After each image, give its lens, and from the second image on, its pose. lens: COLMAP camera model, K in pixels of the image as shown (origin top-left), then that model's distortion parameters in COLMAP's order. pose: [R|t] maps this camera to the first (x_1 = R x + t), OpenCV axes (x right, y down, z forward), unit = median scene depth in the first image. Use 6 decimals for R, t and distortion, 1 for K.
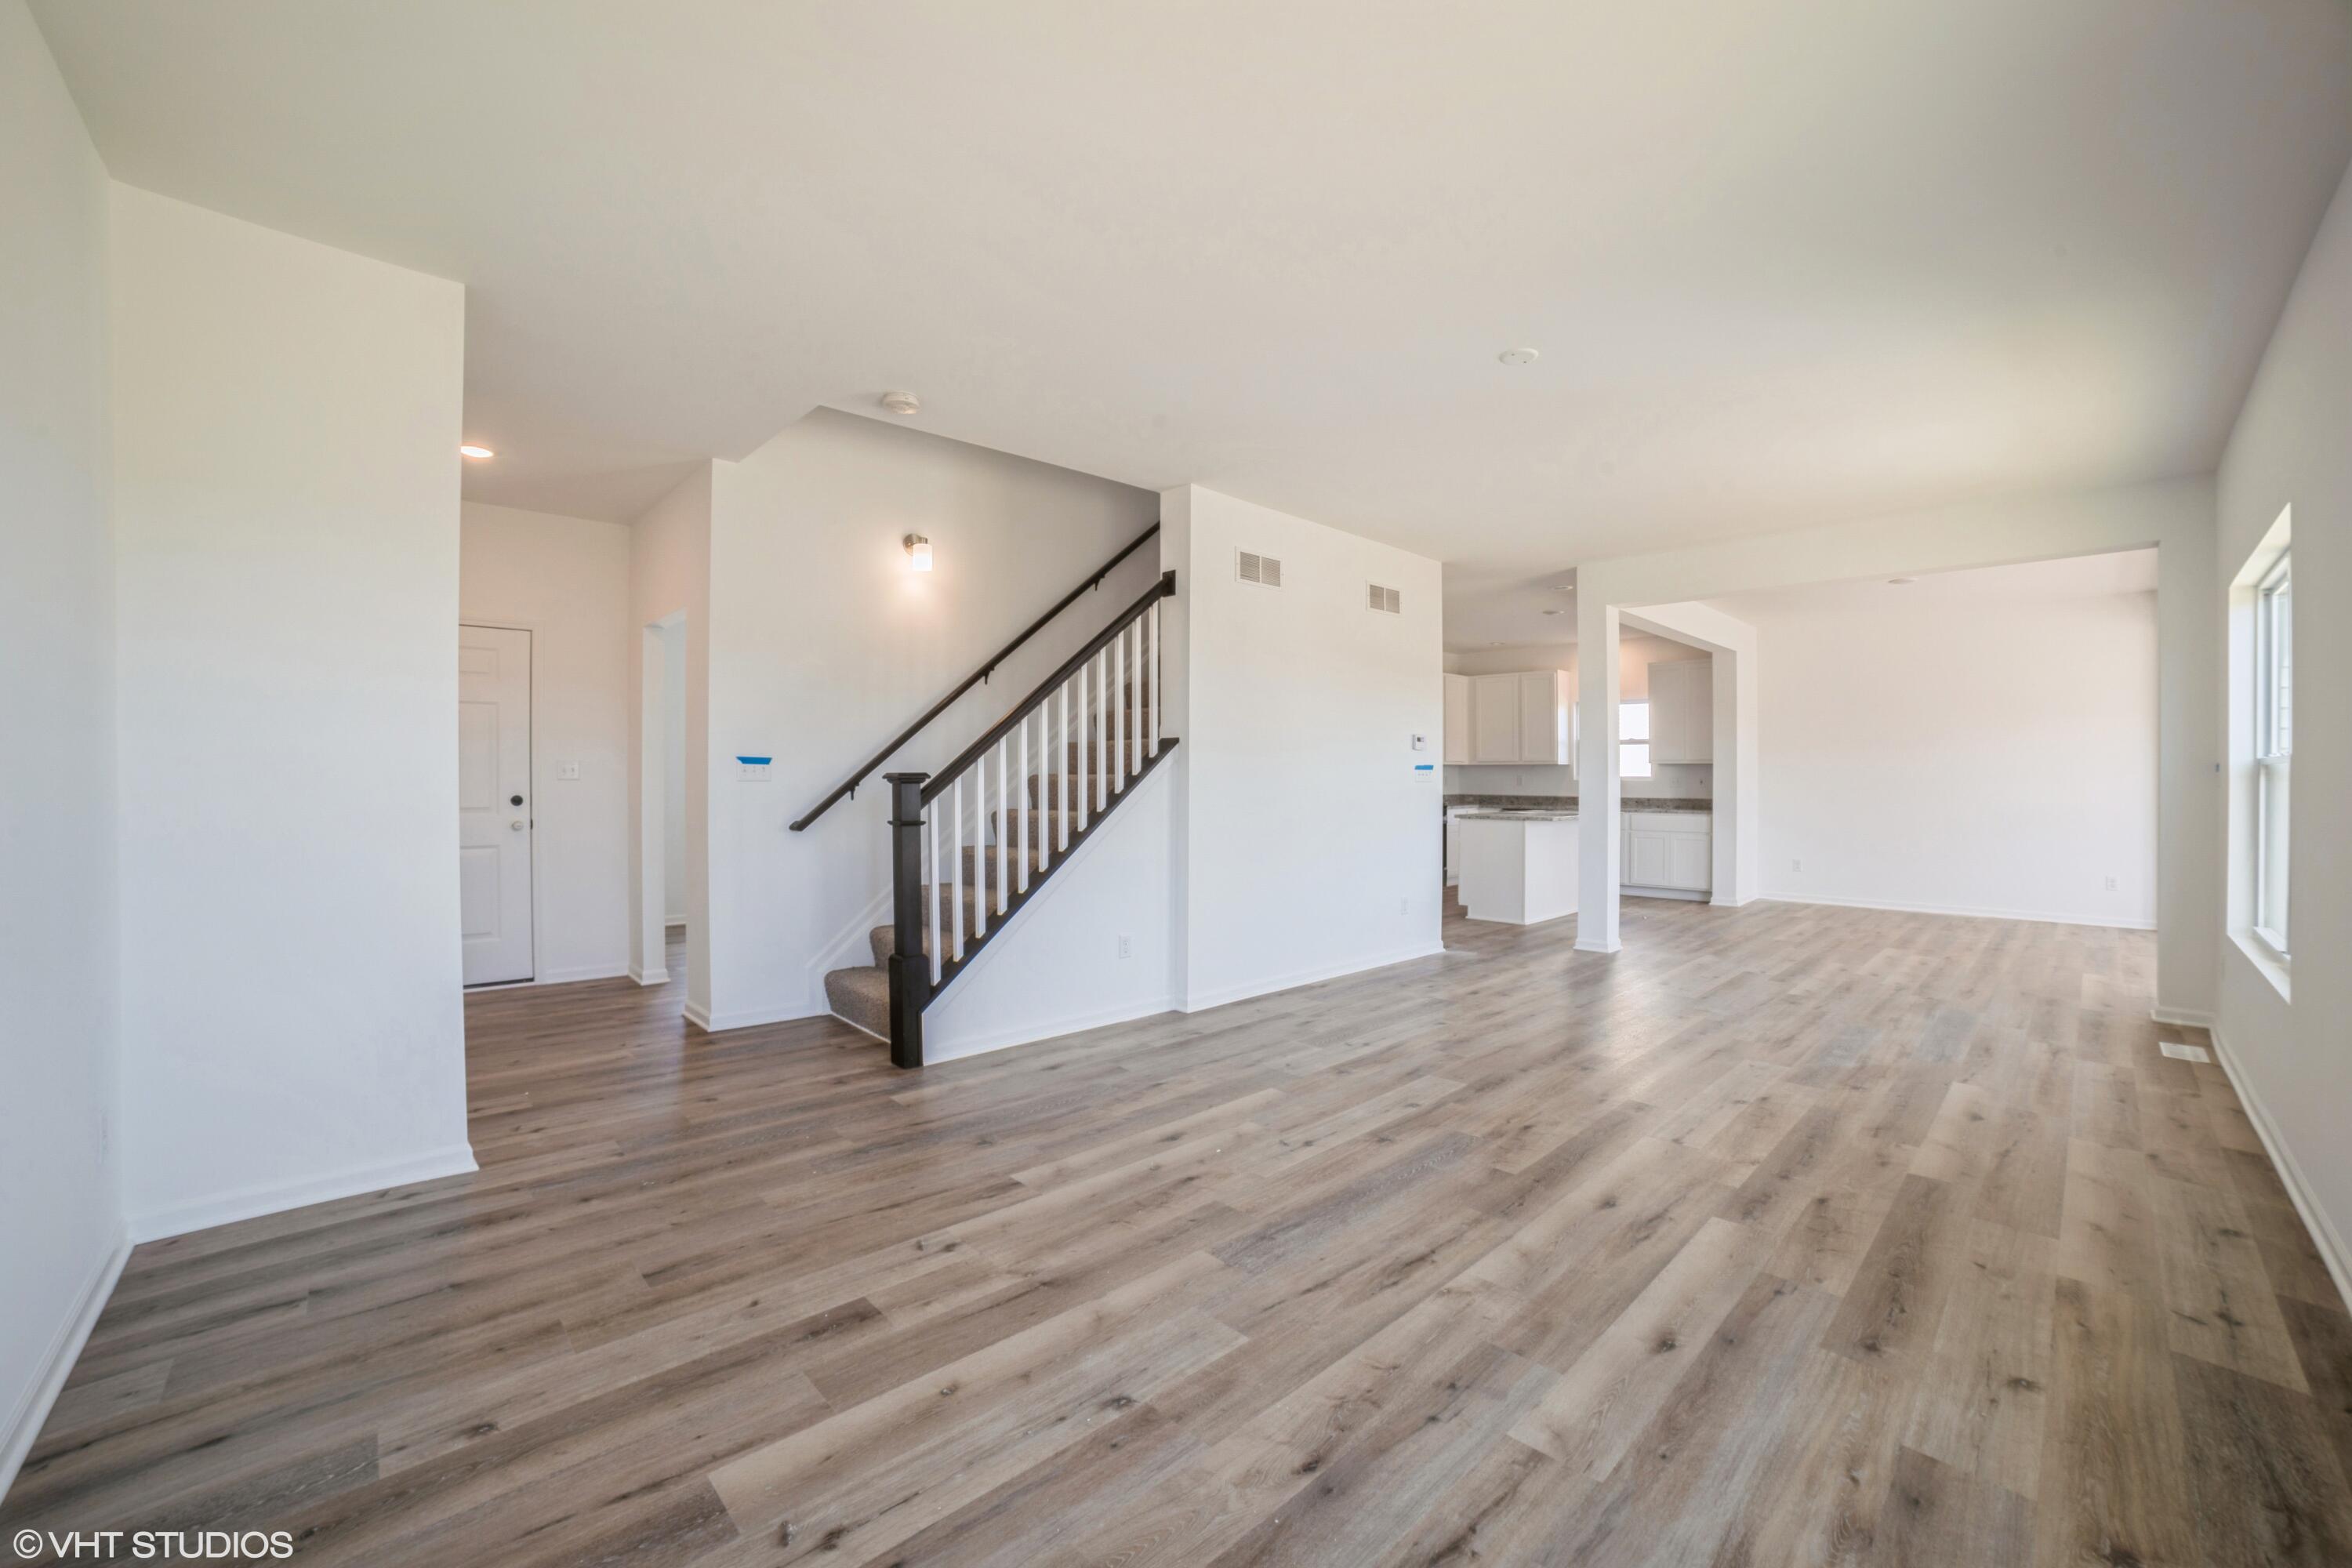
lens RADIAL K [[936.3, 0, 1176.0], [0, 936.3, 784.0], [0, 0, 1]] dist [-0.036988, 0.000078]
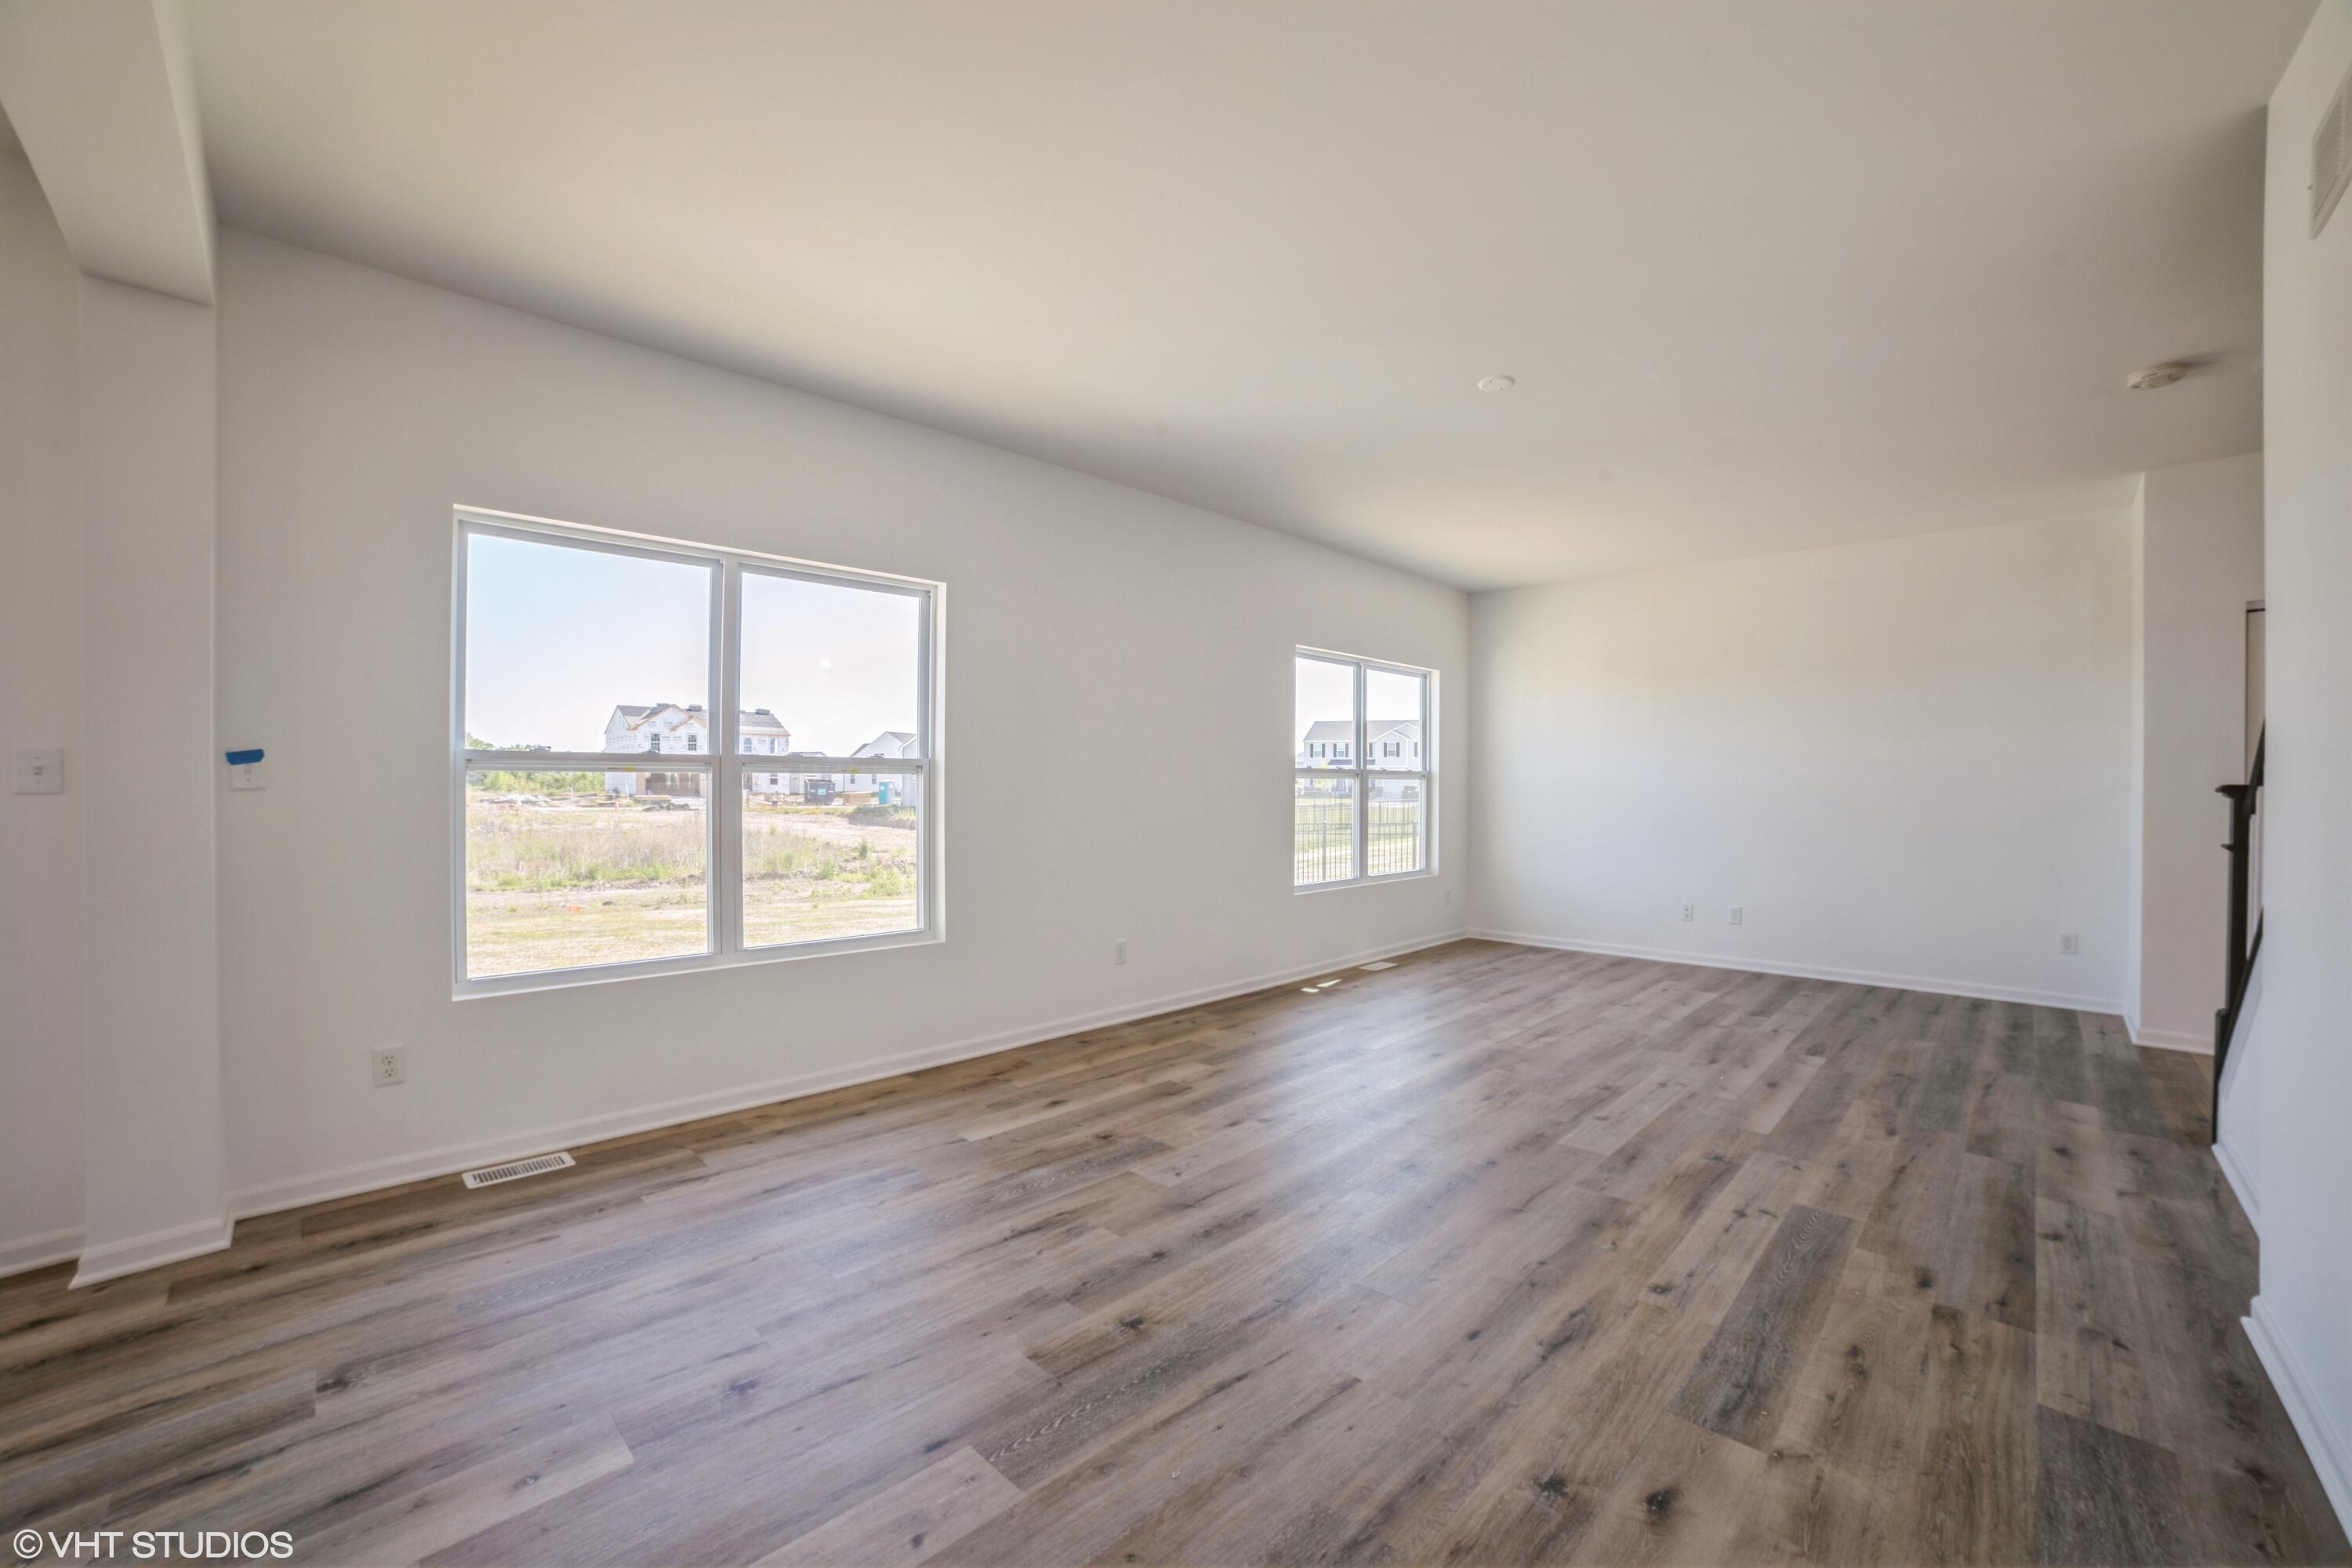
lens RADIAL K [[865.2, 0, 1168.8], [0, 865.2, 864.7], [0, 0, 1]] dist [-0.094398, 0.023799]
pose [[-0.999974, -0.004317, -0.005806, 0.657030], [-0.004850, 0.995461, 0.095052, -0.001263], [0.005369, 0.095077, -0.995455, 1.694890]]
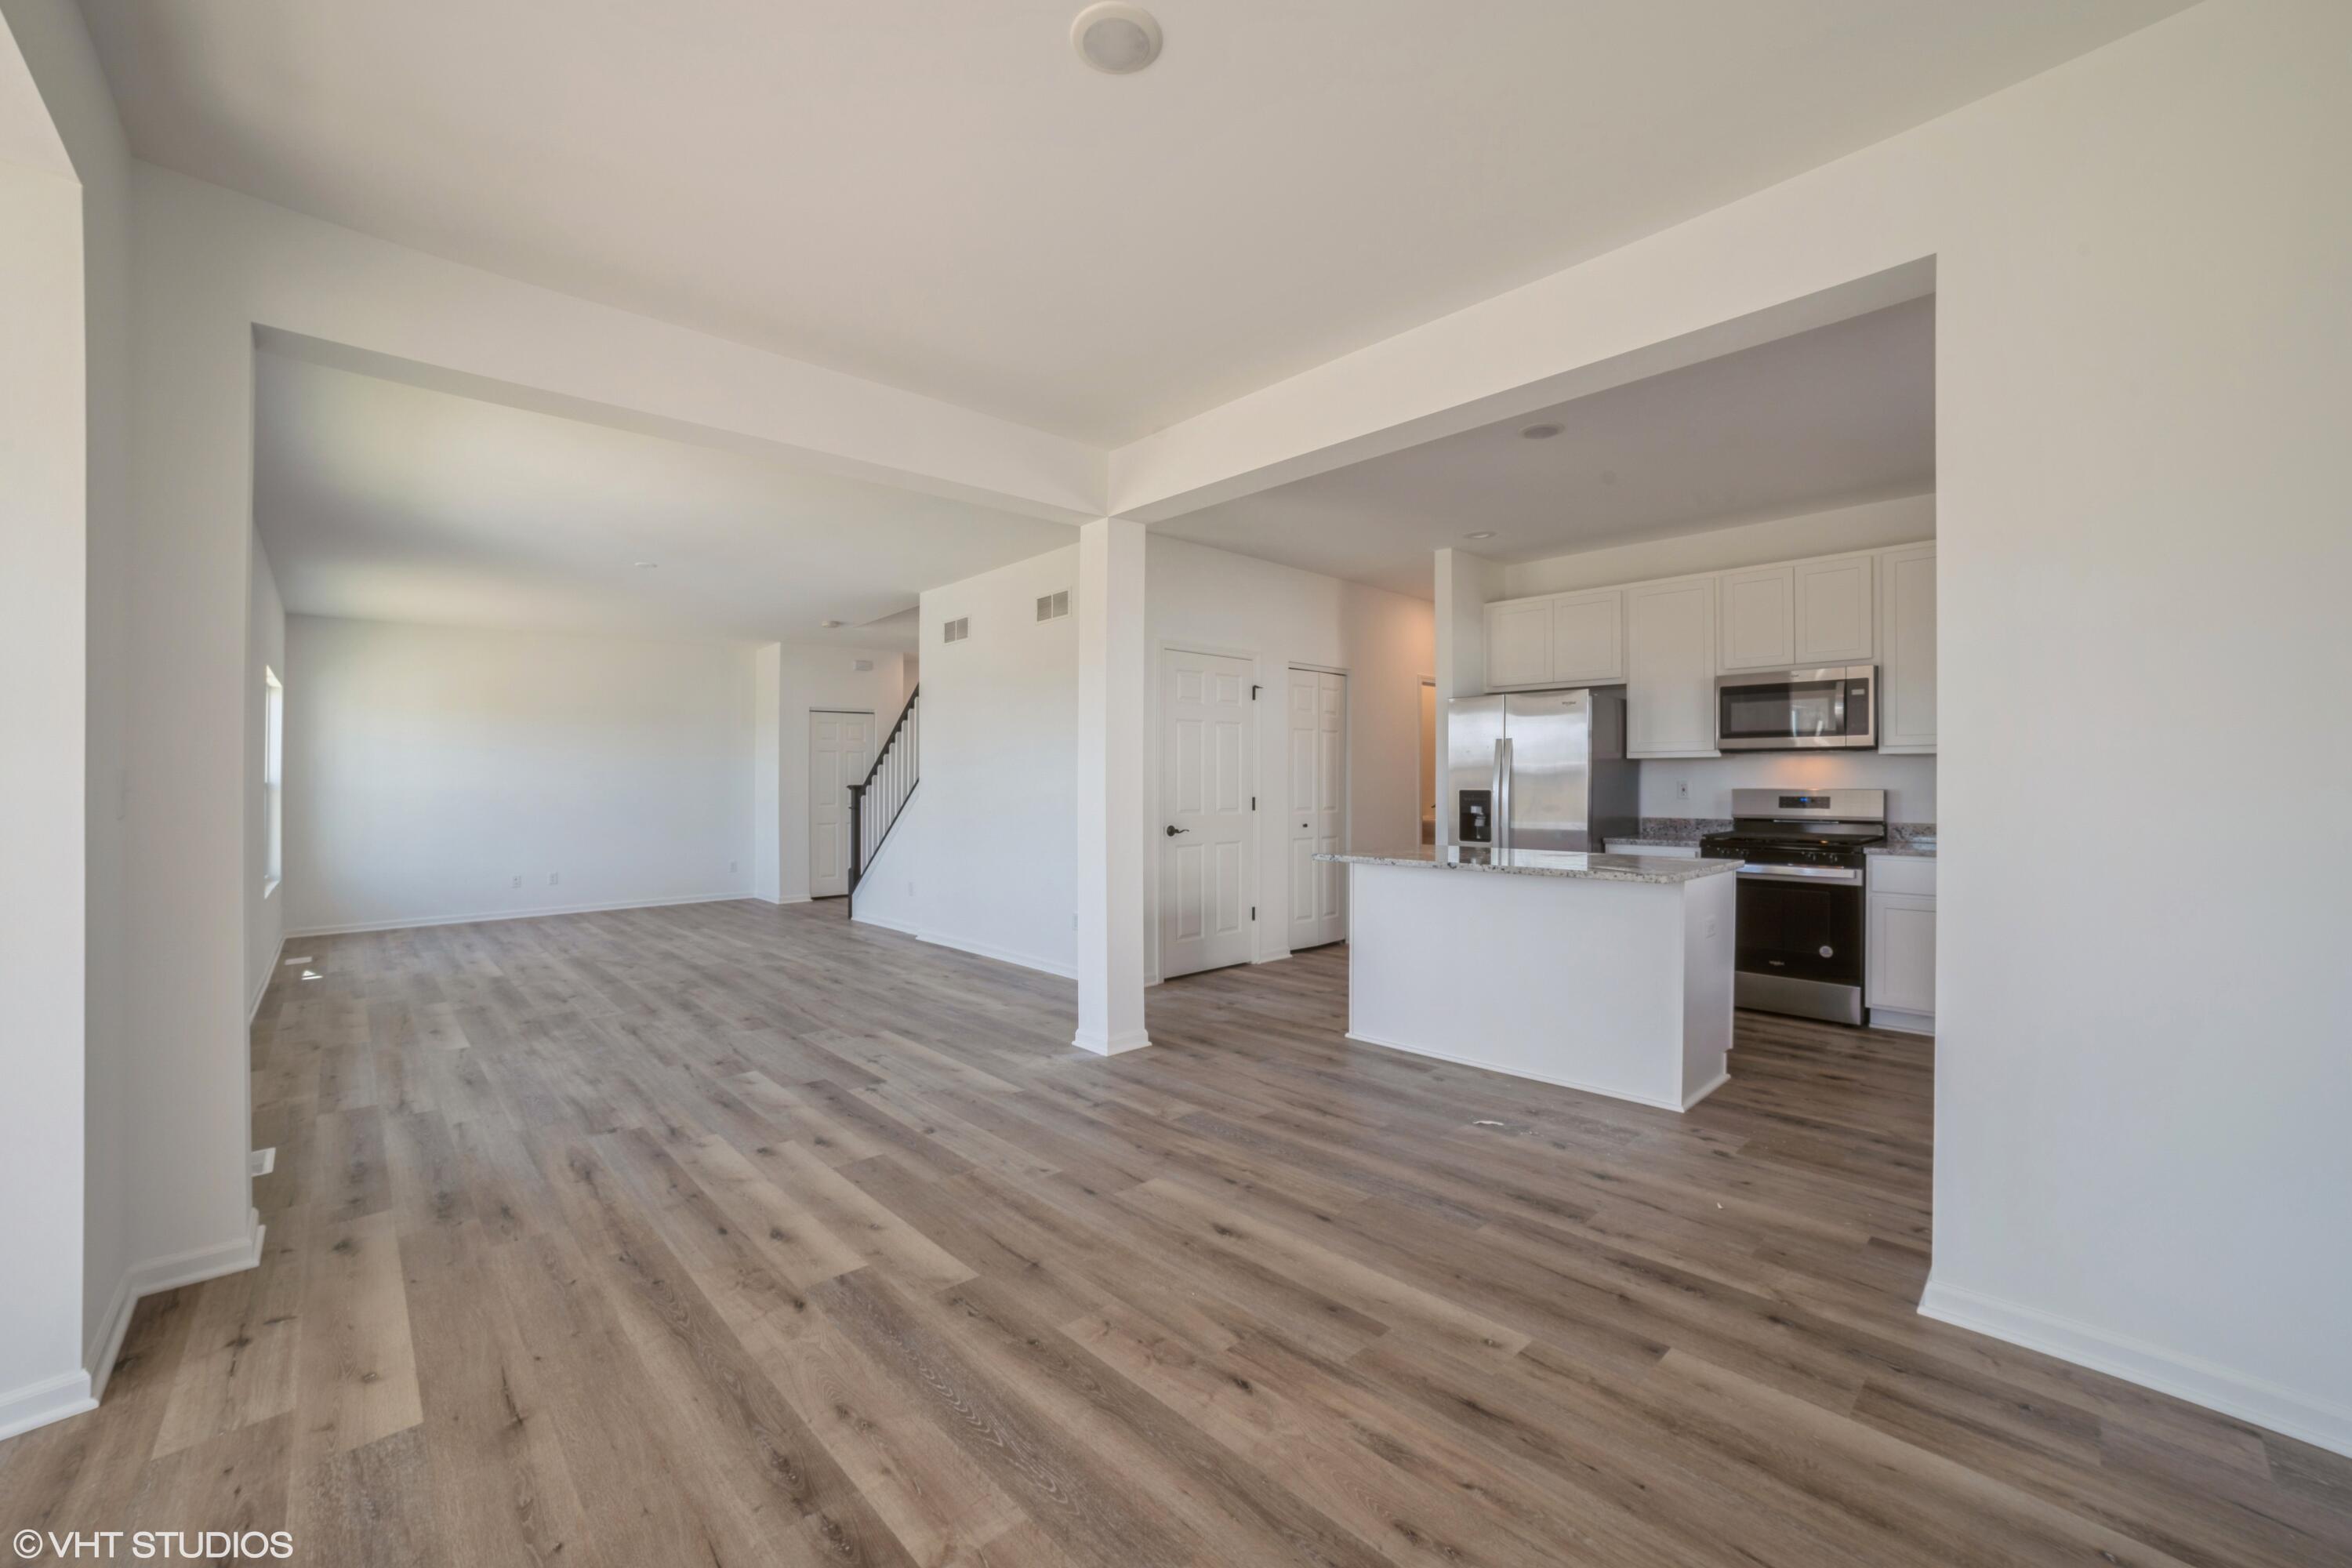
lens RADIAL K [[936.3, 0, 1176.0], [0, 936.3, 784.0], [0, 0, 1]] dist [-0.036988, 0.000078]
pose [[-0.037211, -0.004913, -0.999295, 1.909669], [-0.012017, 0.999918, -0.004468, -0.012368], [0.999235, 0.011842, -0.037267, 1.856893]]
